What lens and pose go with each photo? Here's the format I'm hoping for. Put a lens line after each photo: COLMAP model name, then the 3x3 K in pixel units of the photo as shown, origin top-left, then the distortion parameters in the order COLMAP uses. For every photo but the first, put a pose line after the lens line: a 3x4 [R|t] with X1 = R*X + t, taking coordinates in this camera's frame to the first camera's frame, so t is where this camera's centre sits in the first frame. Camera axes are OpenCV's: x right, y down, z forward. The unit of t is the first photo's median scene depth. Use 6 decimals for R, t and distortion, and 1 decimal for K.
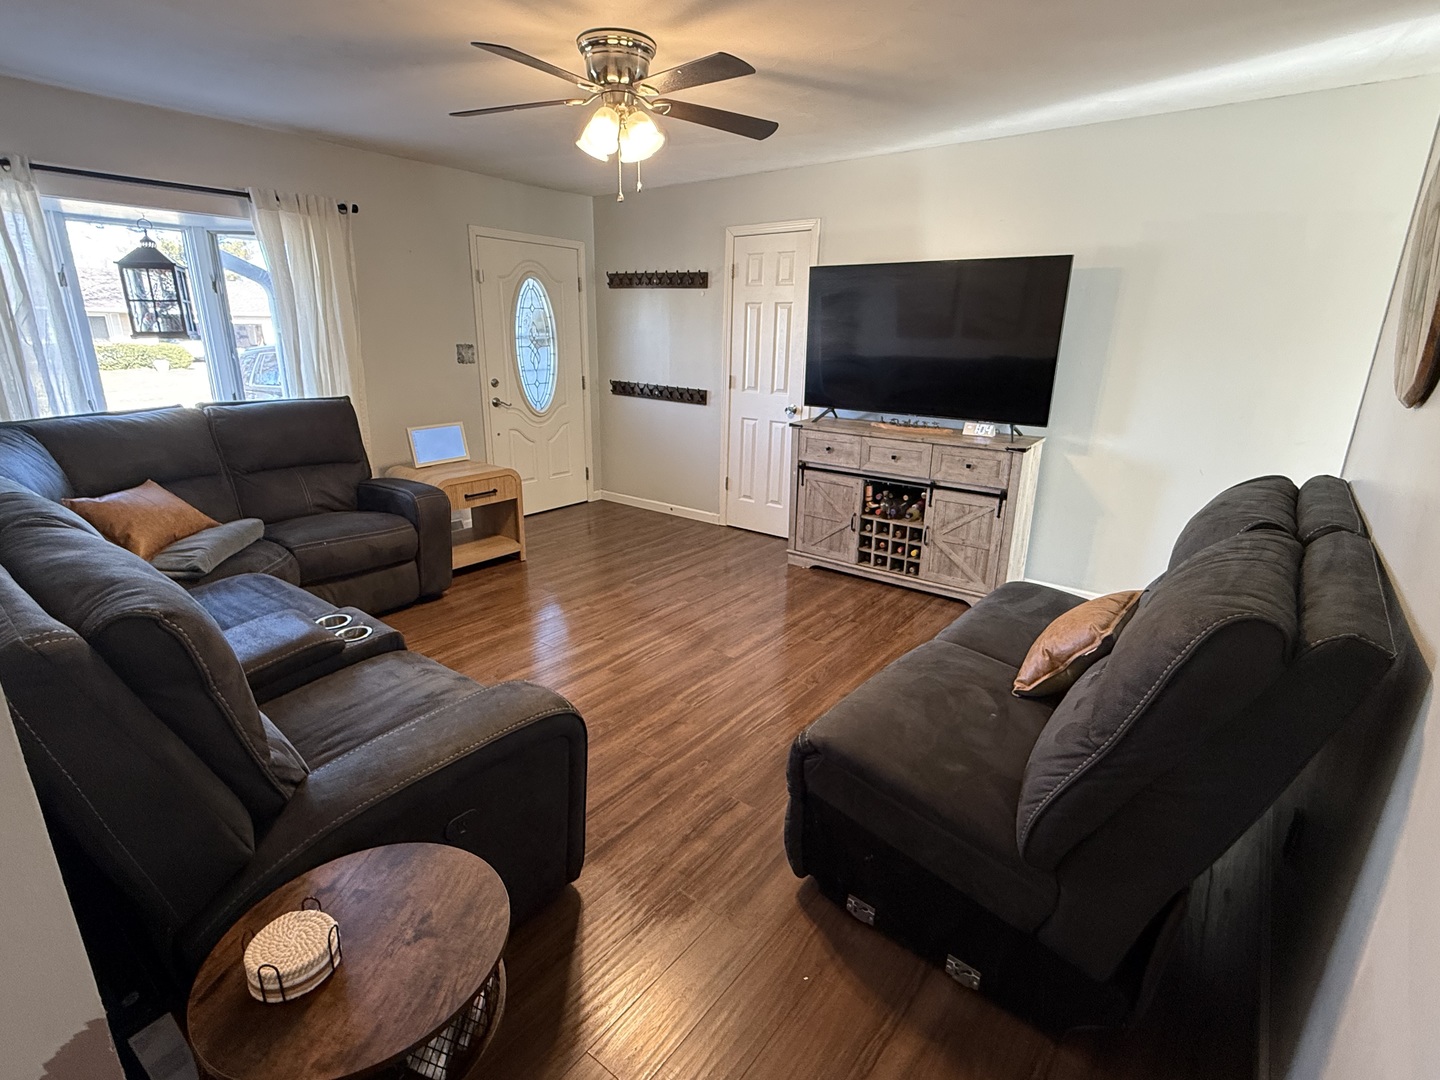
lens RADIAL K [[706.5, 0, 717.1], [0, 706.5, 539.7], [0, 0, 1]] dist [-0.004469, -0.001221]
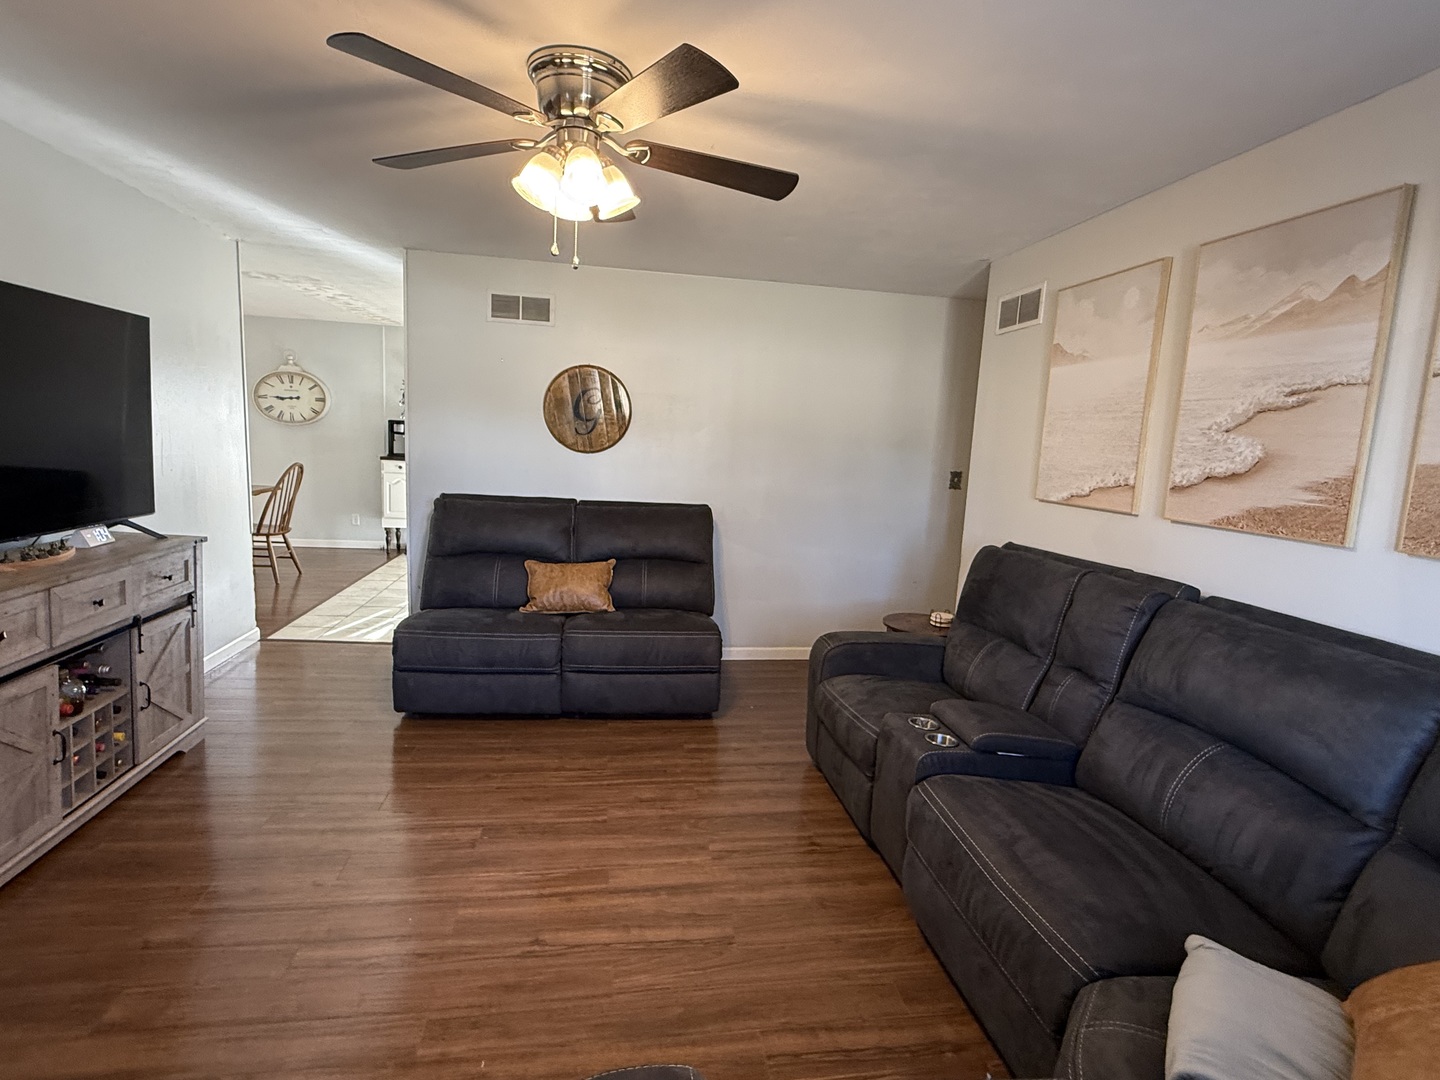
lens RADIAL K [[706.5, 0, 721.5], [0, 706.5, 536.8], [0, 0, 1]] dist [-0.004469, -0.001221]
pose [[-0.730041, -0.152718, 0.666121, -0.619247], [0.128459, 0.926672, 0.353238, -0.362102], [-0.671222, 0.343447, -0.656890, 1.170018]]
